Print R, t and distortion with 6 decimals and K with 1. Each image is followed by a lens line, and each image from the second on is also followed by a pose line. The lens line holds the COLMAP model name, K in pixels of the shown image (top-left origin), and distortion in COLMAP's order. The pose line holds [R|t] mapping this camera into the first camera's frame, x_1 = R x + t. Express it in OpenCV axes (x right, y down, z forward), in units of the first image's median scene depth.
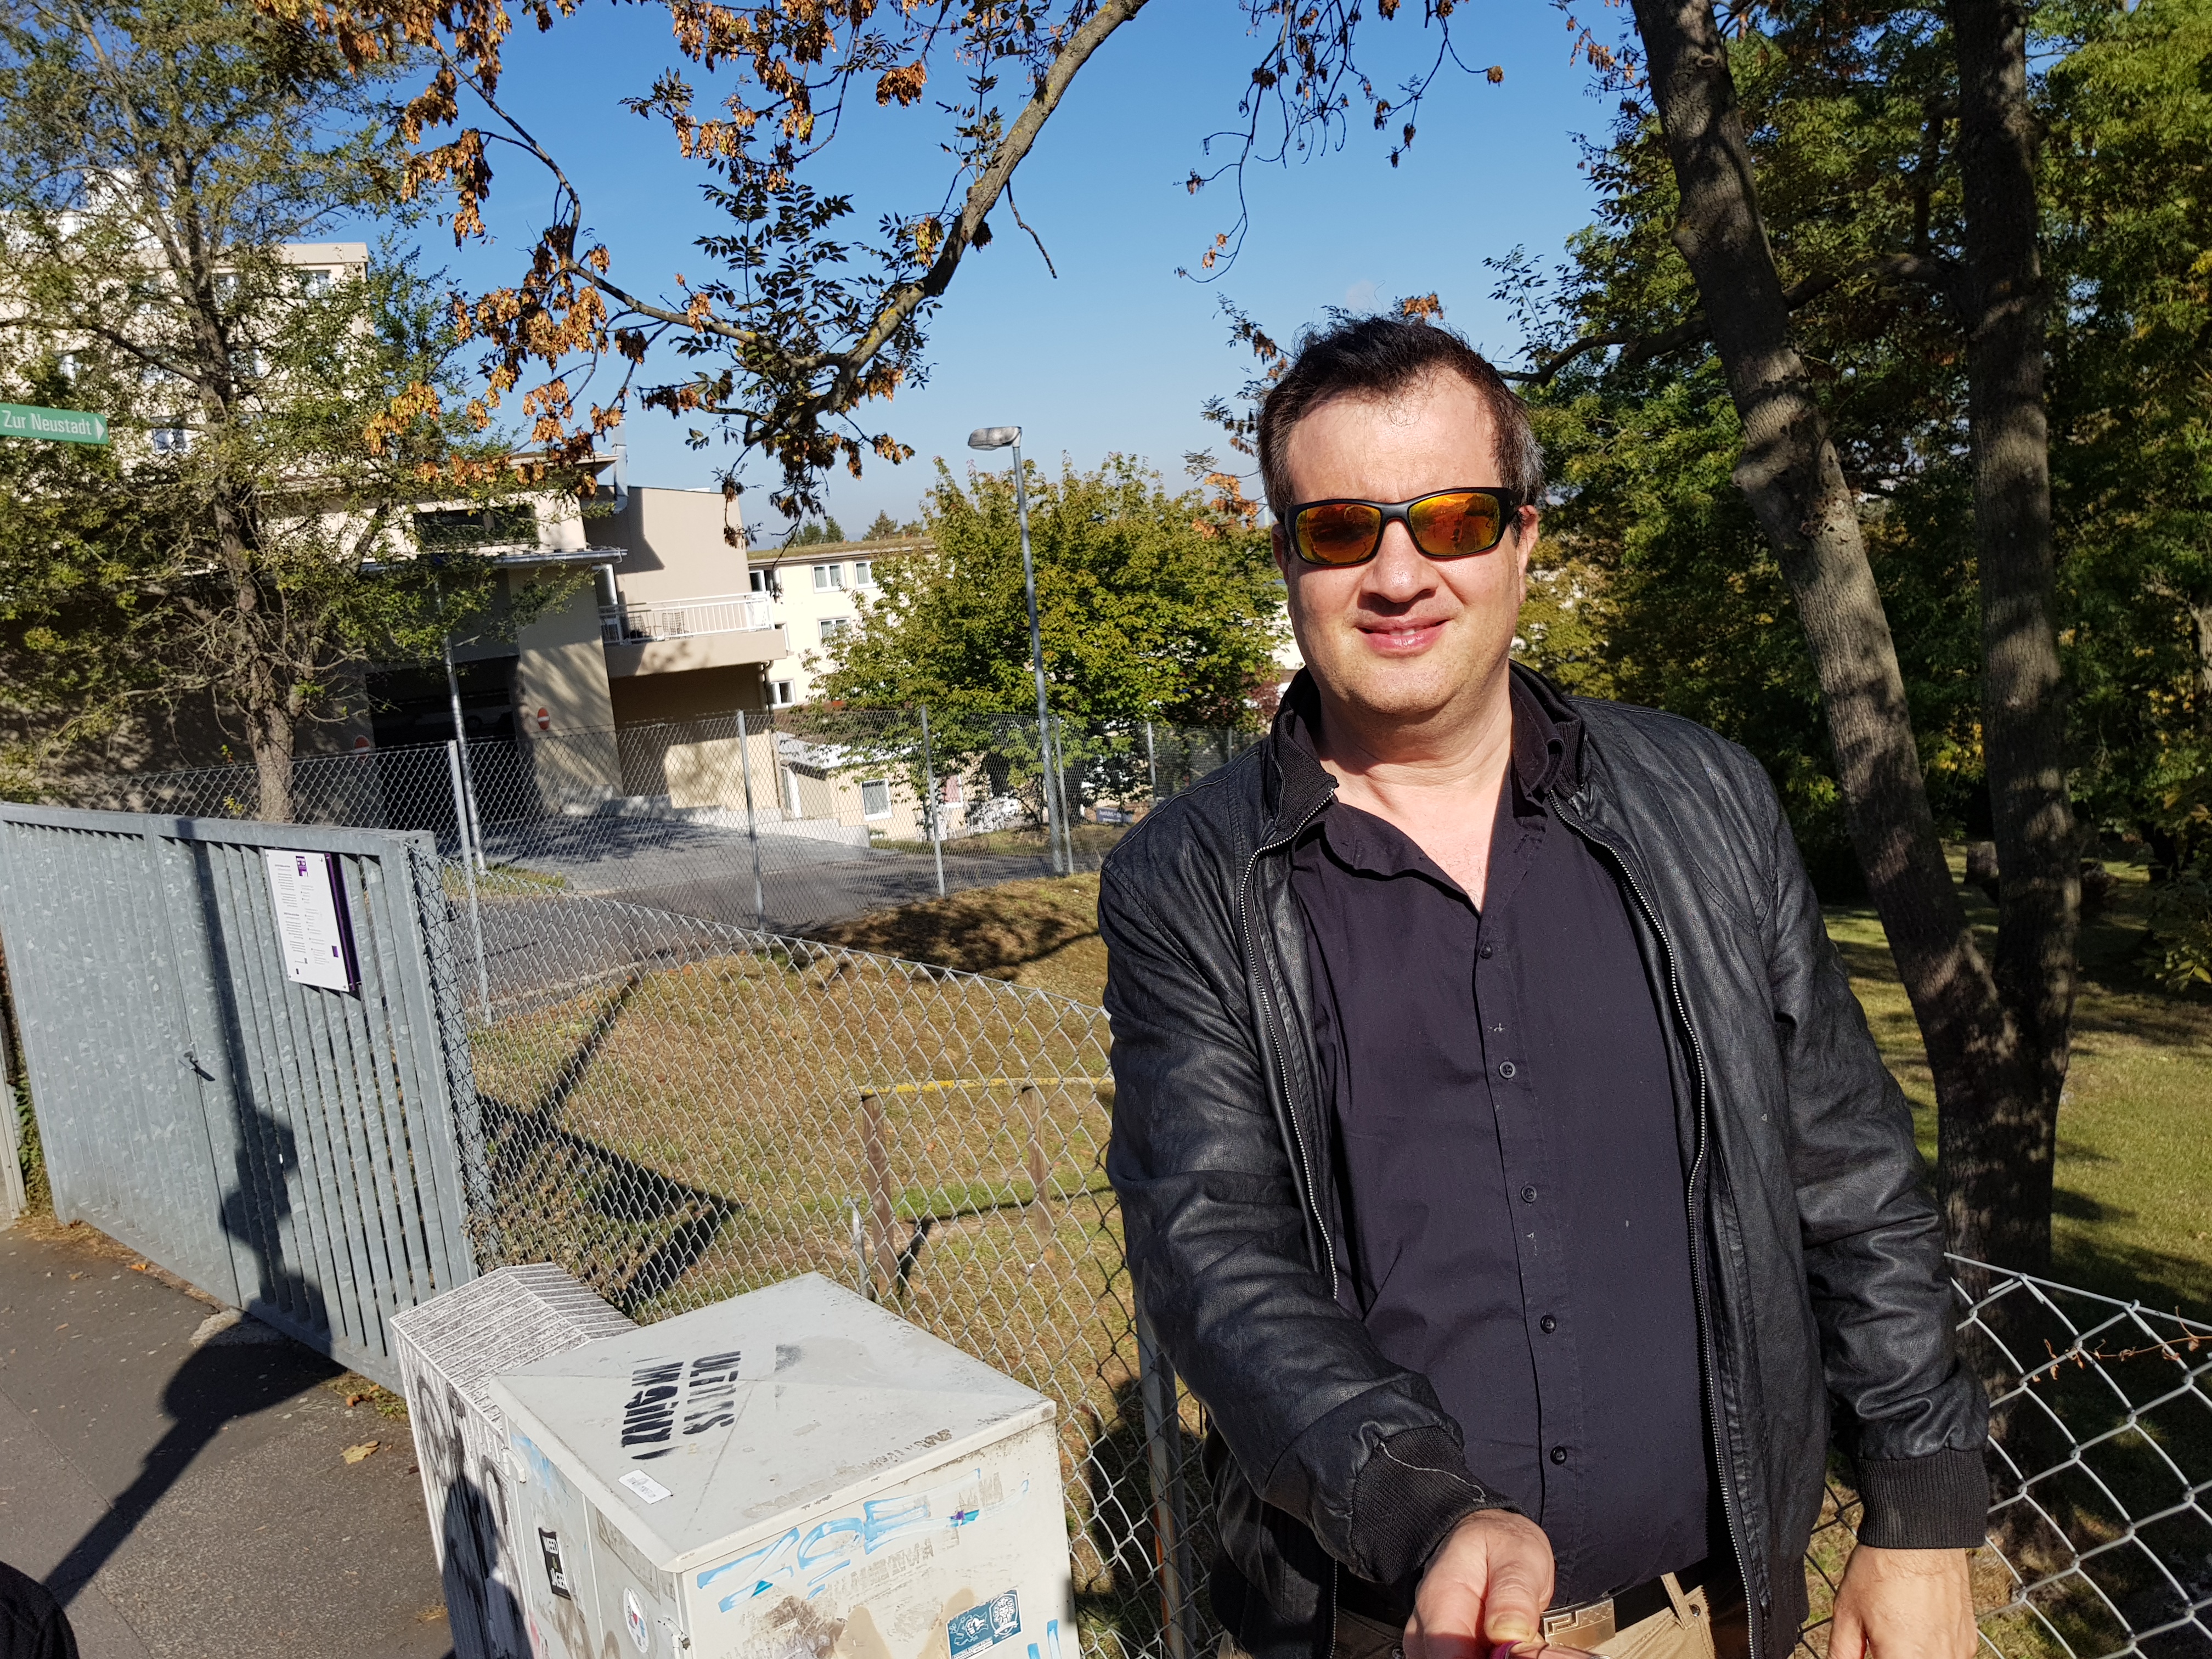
lens RADIAL K [[1734.1, 0, 1105.4], [0, 1734.1, 814.6], [0, 0, 1]] dist [0.044072, -0.079963]
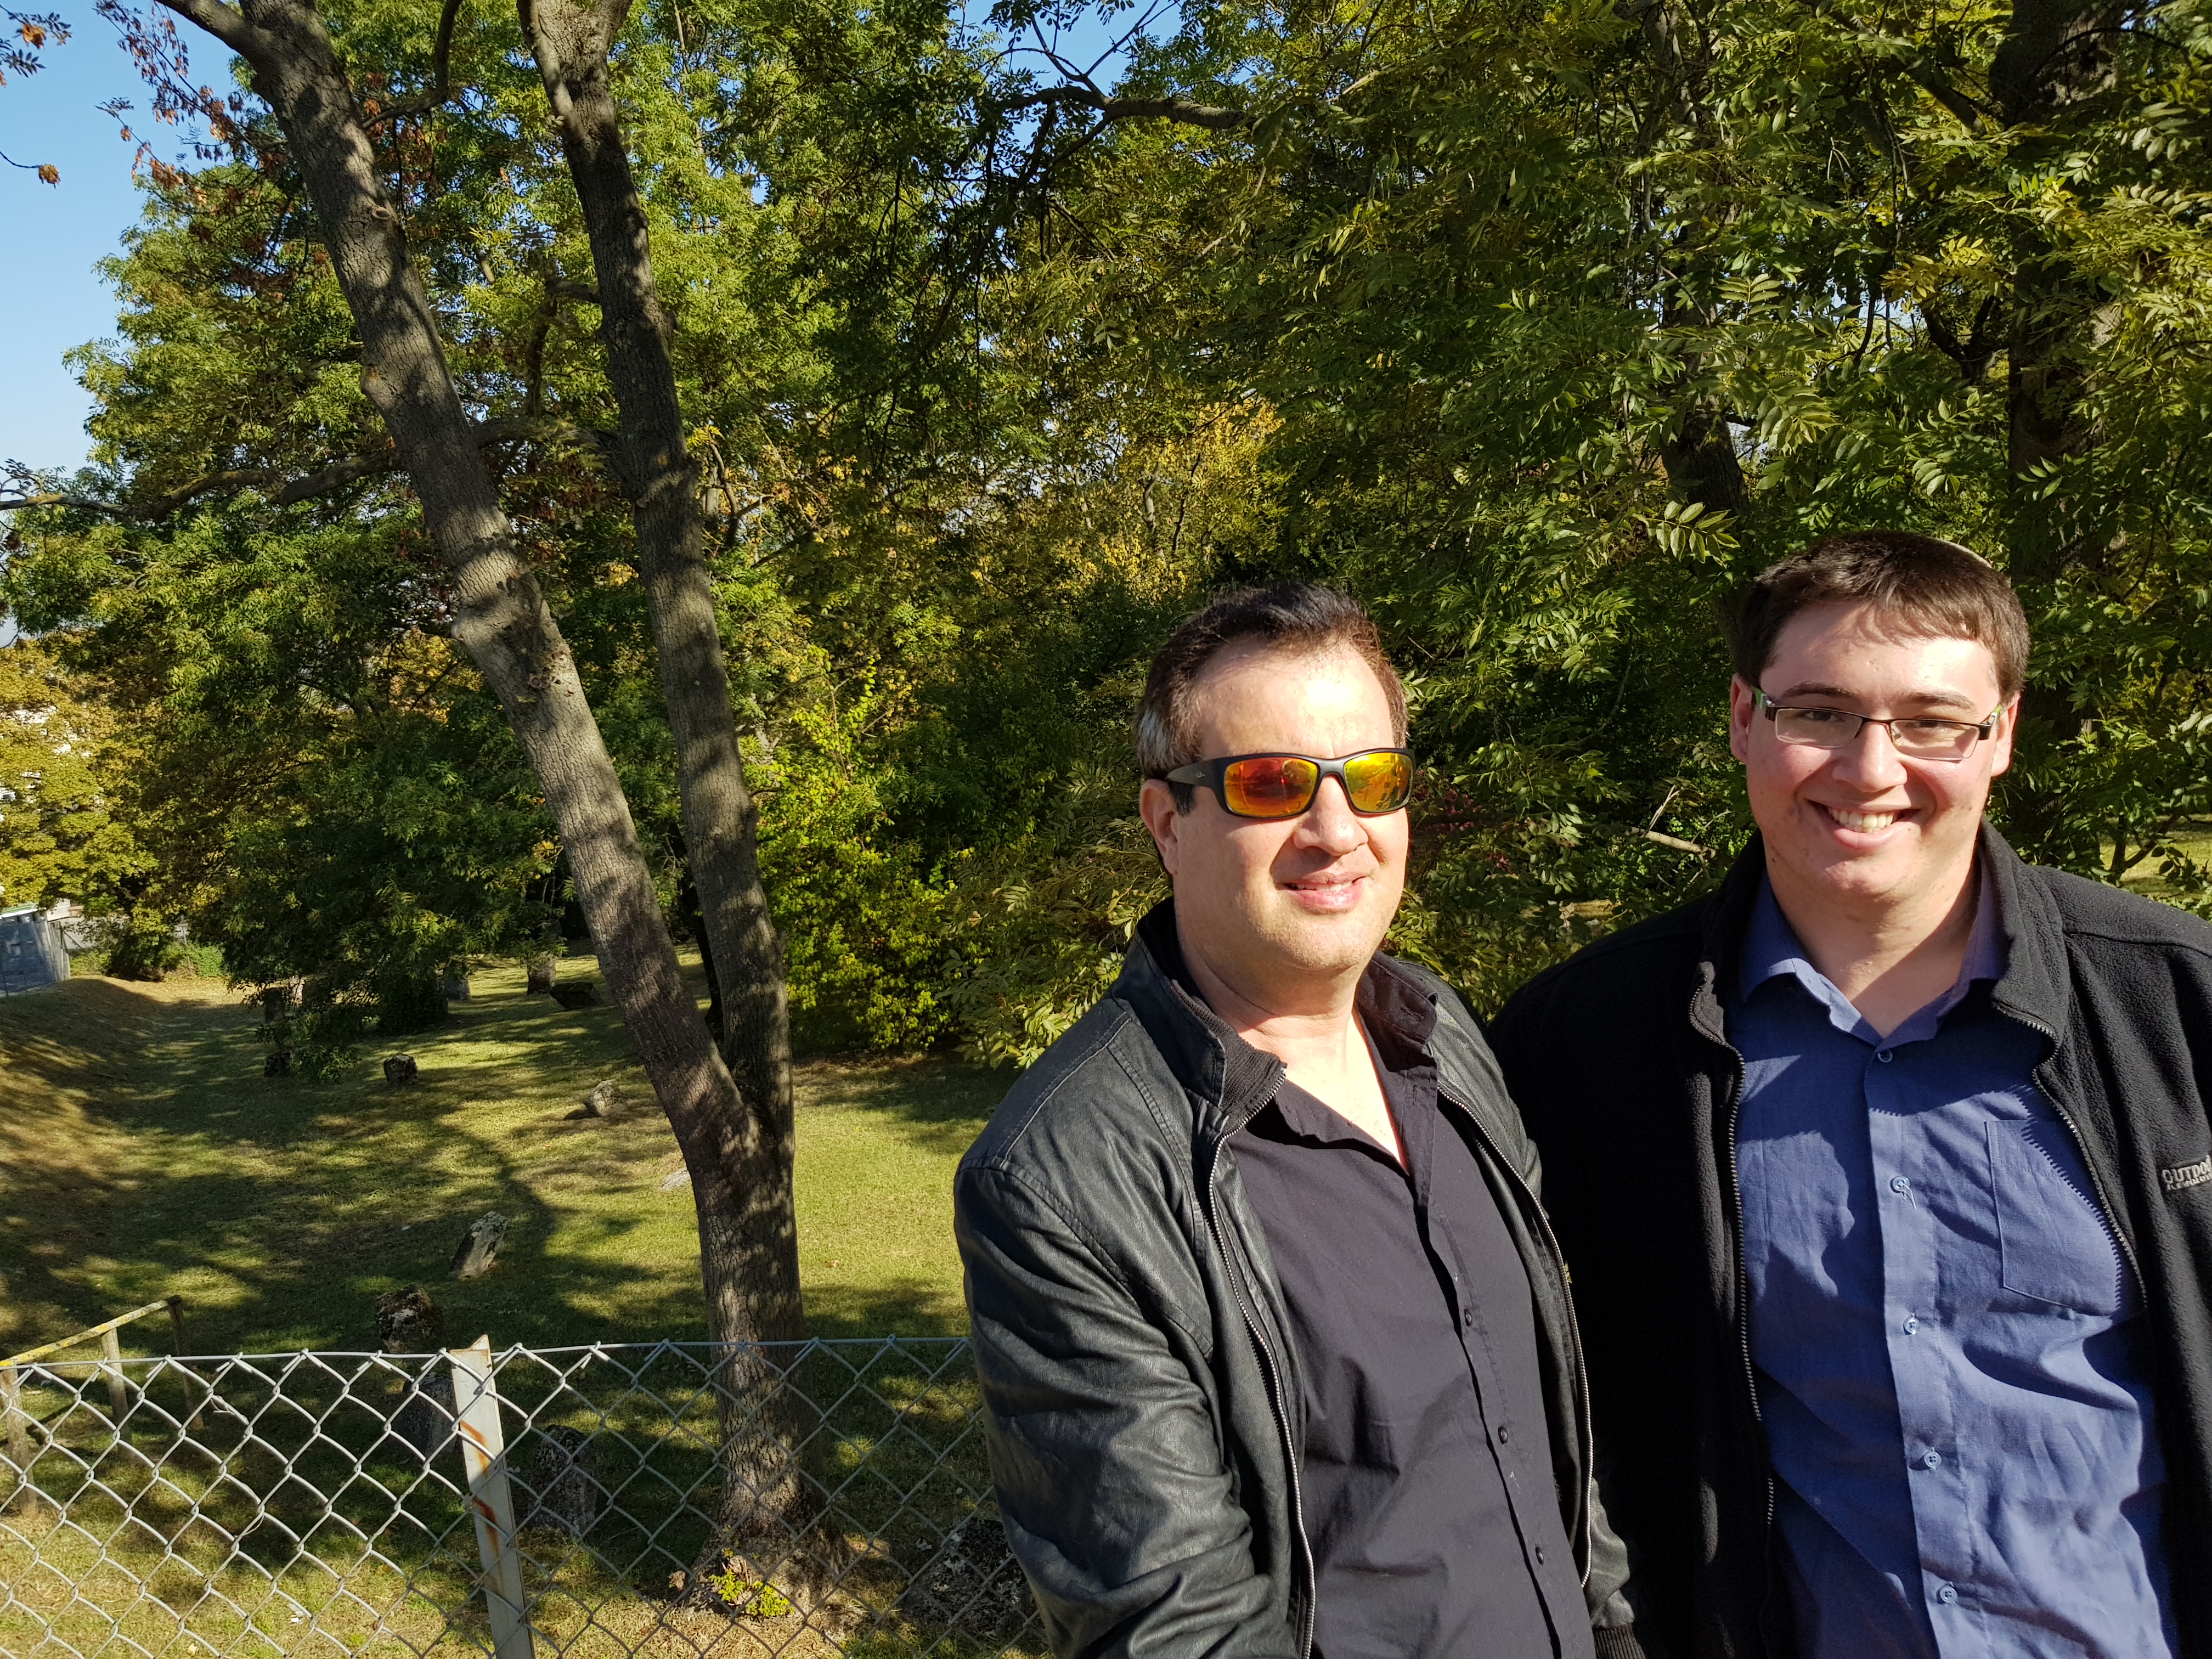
lens RADIAL K [[1734.1, 0, 1088.1], [0, 1734.1, 844.2], [0, 0, 1]] dist [0.044072, -0.079963]
pose [[0.692533, -0.088168, 0.715978, -0.089919], [0.127858, 0.991791, -0.001539, -0.021468], [-0.709965, 0.092609, 0.698121, 0.046625]]
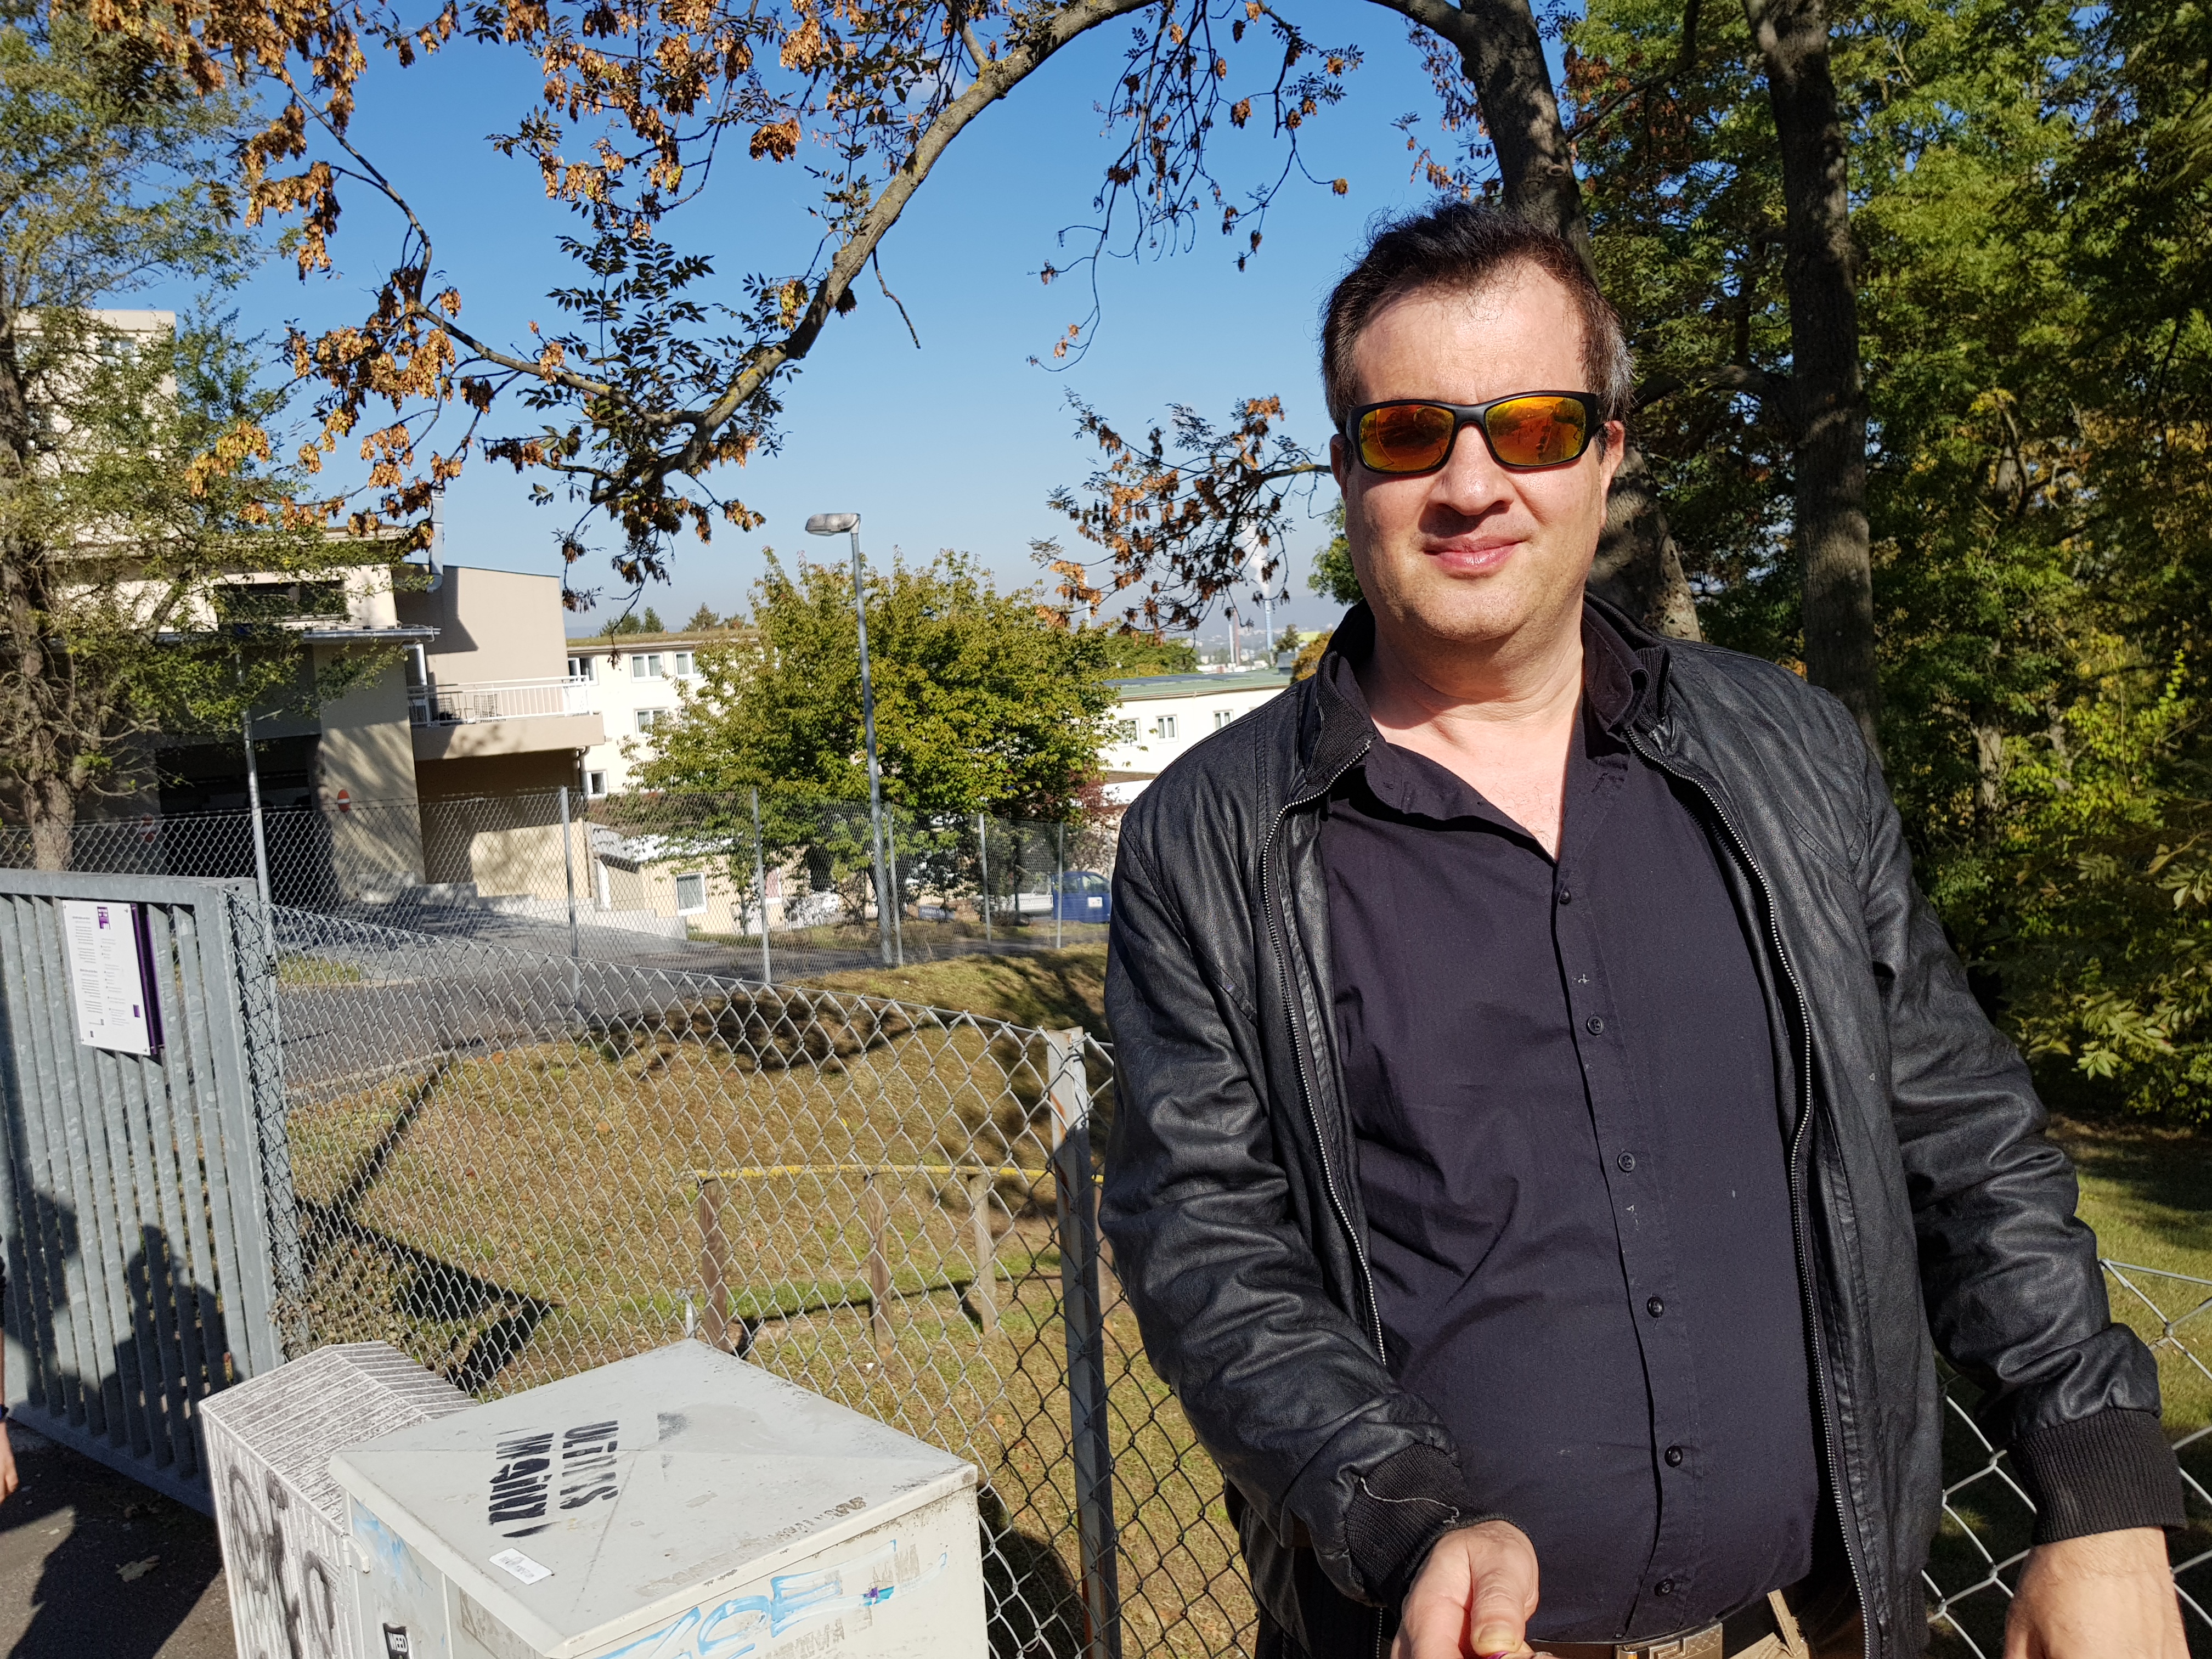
lens RADIAL K [[1734.1, 0, 1095.4], [0, 1734.1, 804.7], [0, 0, 1]] dist [0.044072, -0.079963]
pose [[0.994977, 0.021974, 0.097665, -0.016275], [-0.015627, 0.997745, -0.065279, 0.012530], [-0.098880, 0.063425, 0.993076, 0.015613]]
